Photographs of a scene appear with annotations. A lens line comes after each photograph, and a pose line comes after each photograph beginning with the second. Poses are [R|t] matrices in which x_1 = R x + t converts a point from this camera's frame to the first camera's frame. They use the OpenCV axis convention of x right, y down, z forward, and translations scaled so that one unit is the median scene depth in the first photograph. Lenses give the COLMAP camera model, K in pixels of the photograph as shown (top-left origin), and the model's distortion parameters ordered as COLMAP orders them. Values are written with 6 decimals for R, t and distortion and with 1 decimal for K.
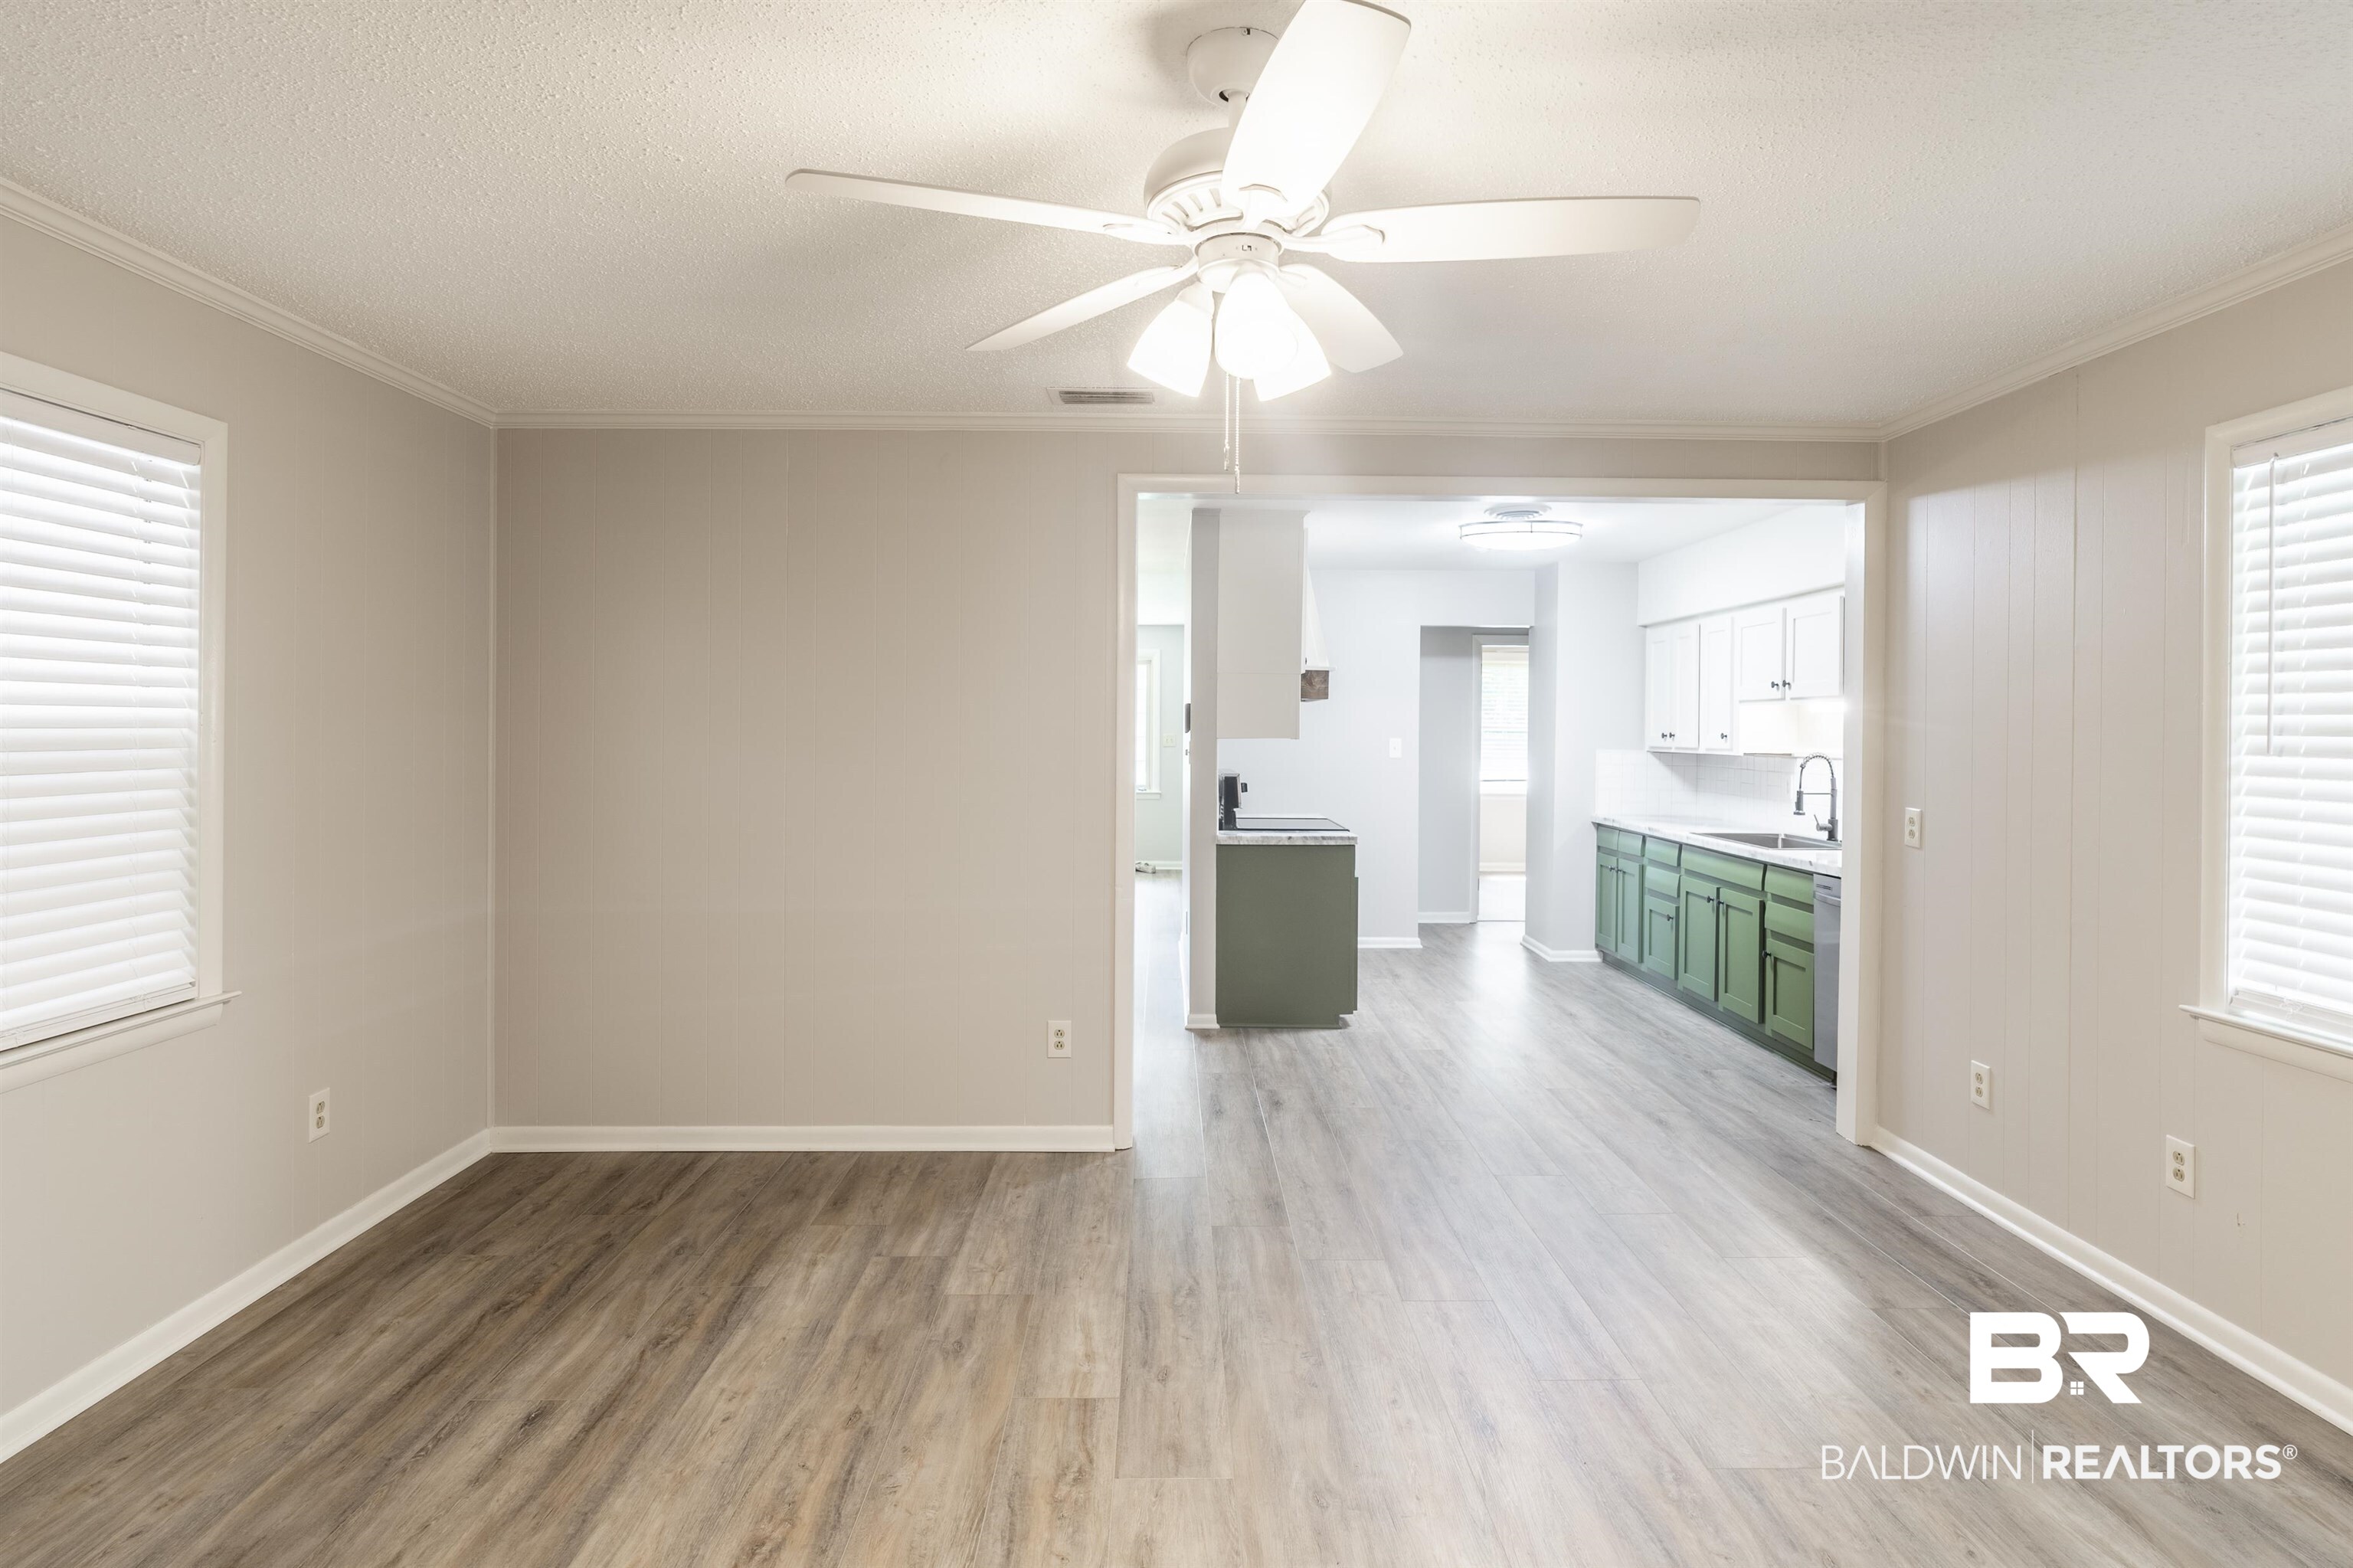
lens RADIAL K [[1108.8, 0, 1236.8], [0, 1108.8, 741.7], [0, 0, 1]] dist [-0.014713, 0.006194]
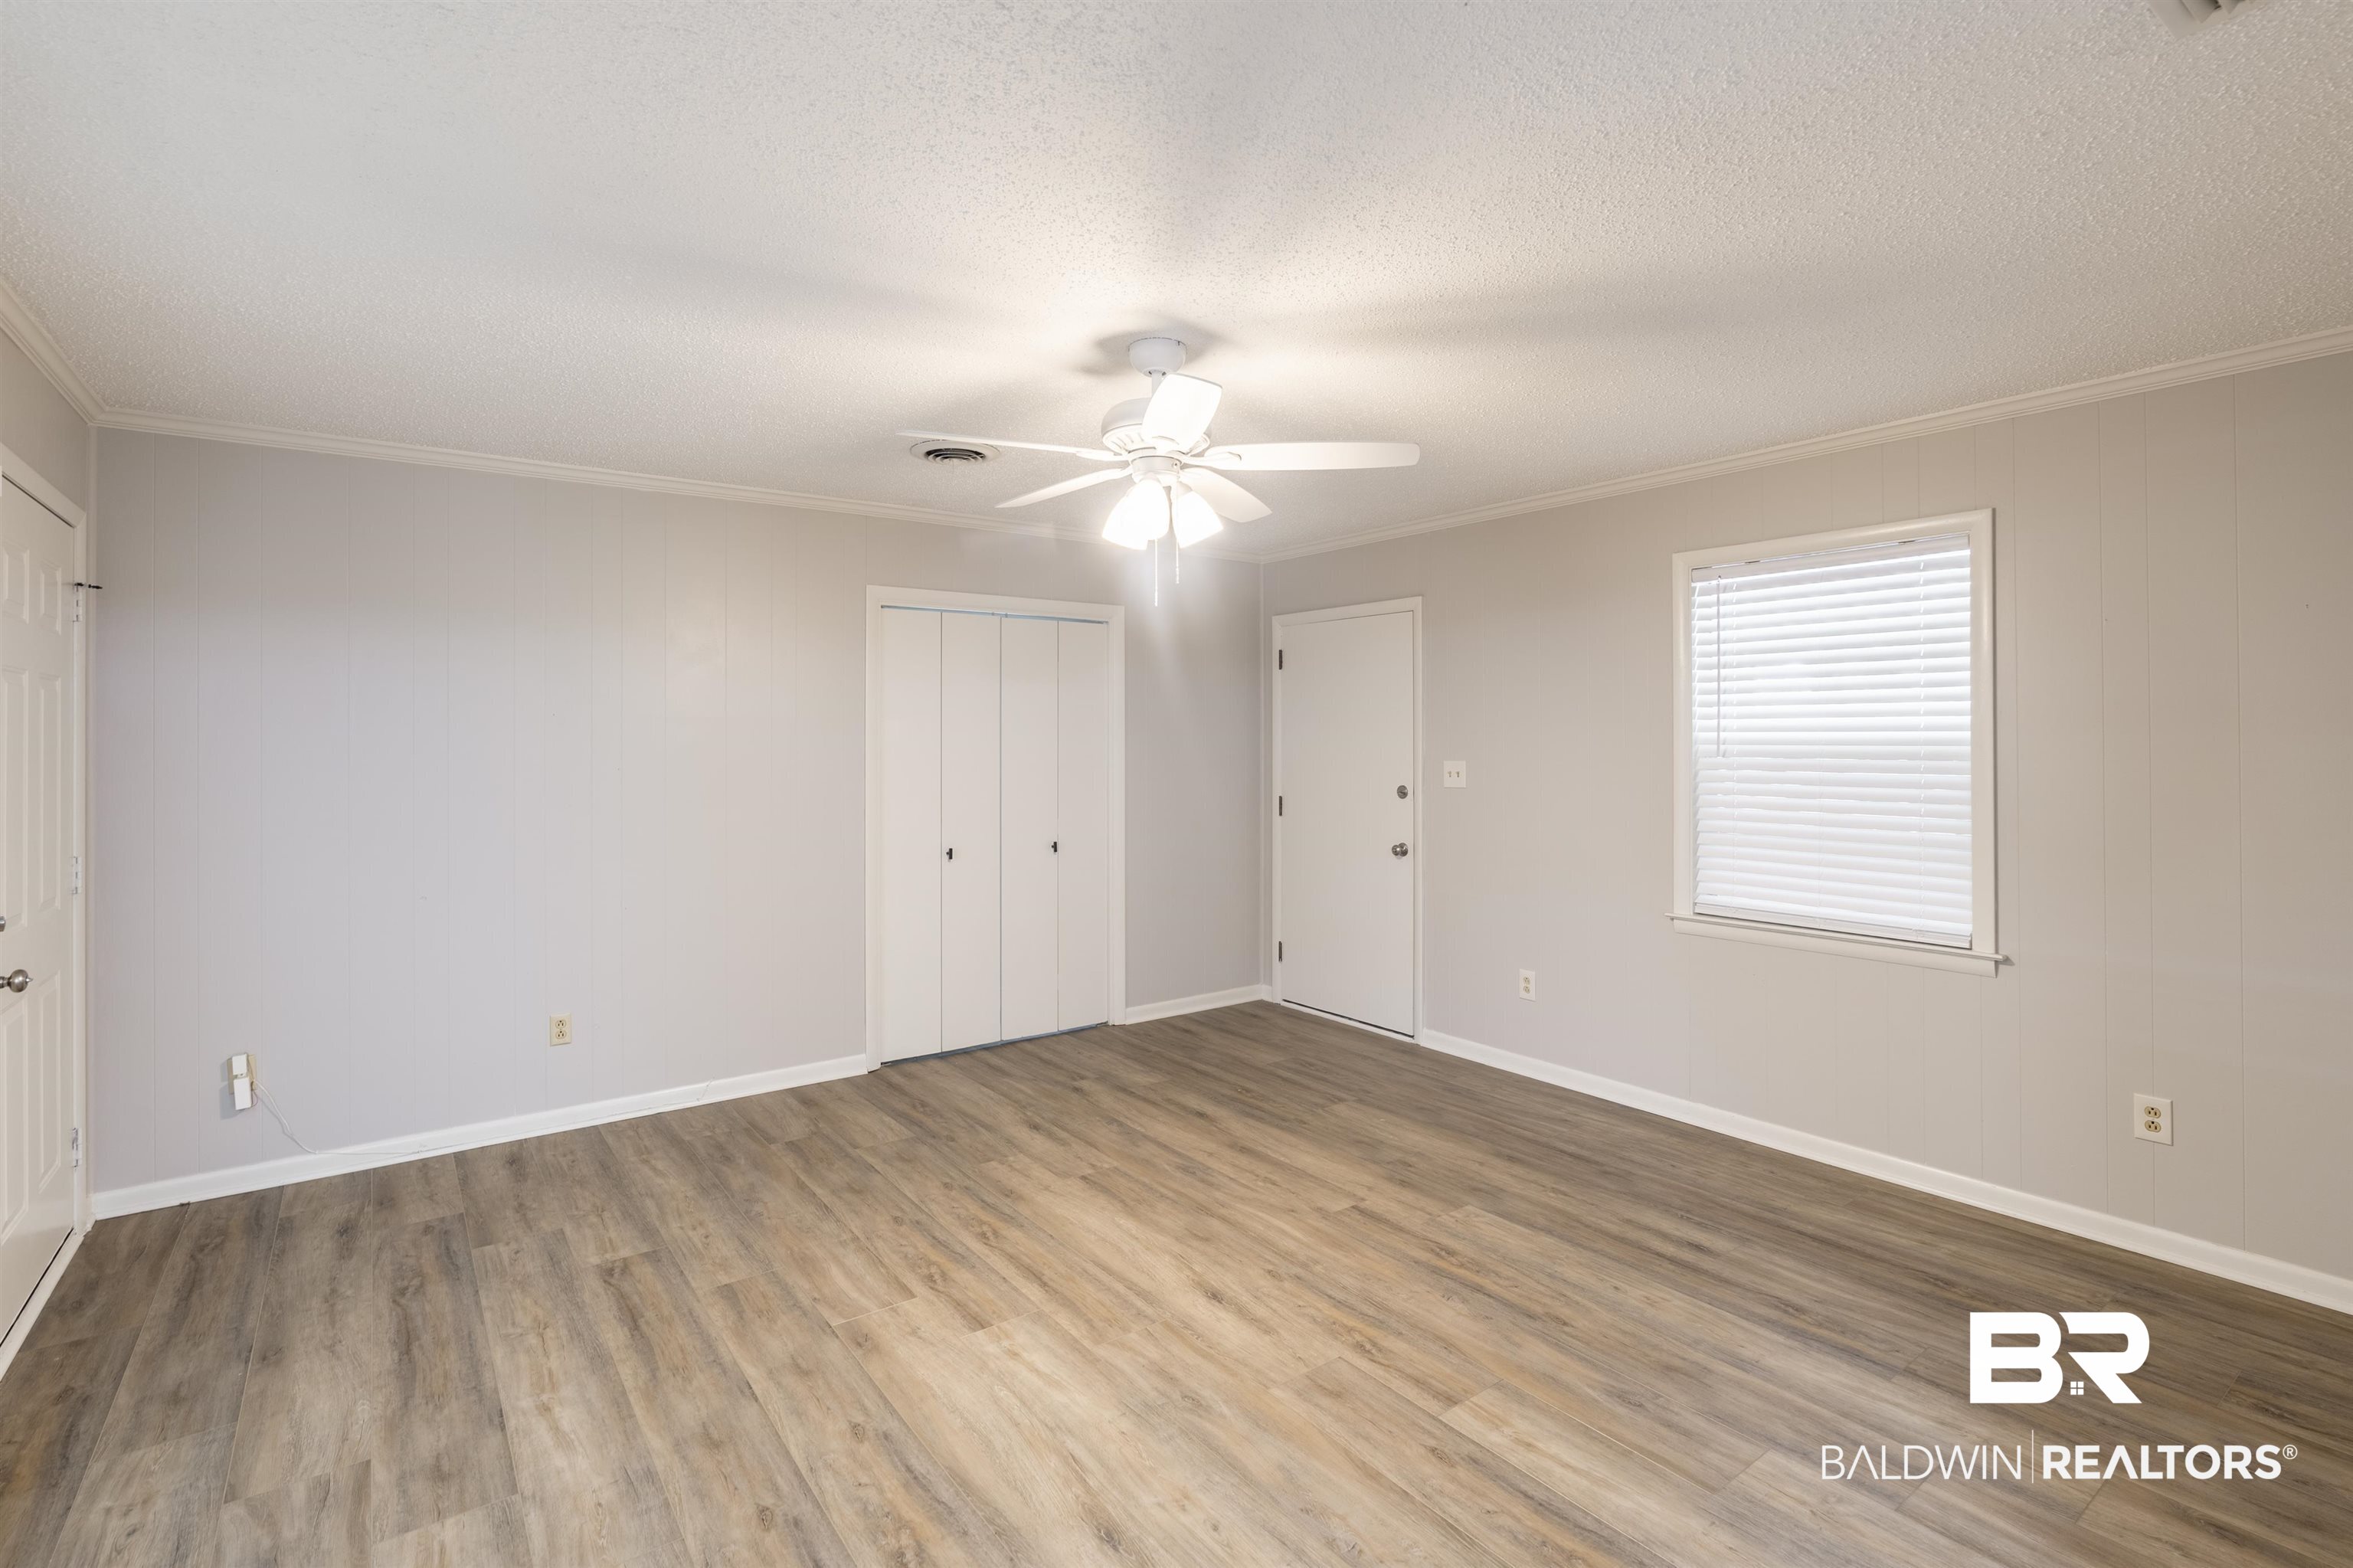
lens RADIAL K [[1108.8, 0, 1179.8], [0, 1108.8, 762.3], [0, 0, 1]] dist [-0.014713, 0.006194]
pose [[-0.816250, 0.009016, -0.577628, 0.650077], [-0.009189, 0.999549, 0.028587, -0.024691], [0.577626, 0.028642, -0.815799, 1.650891]]
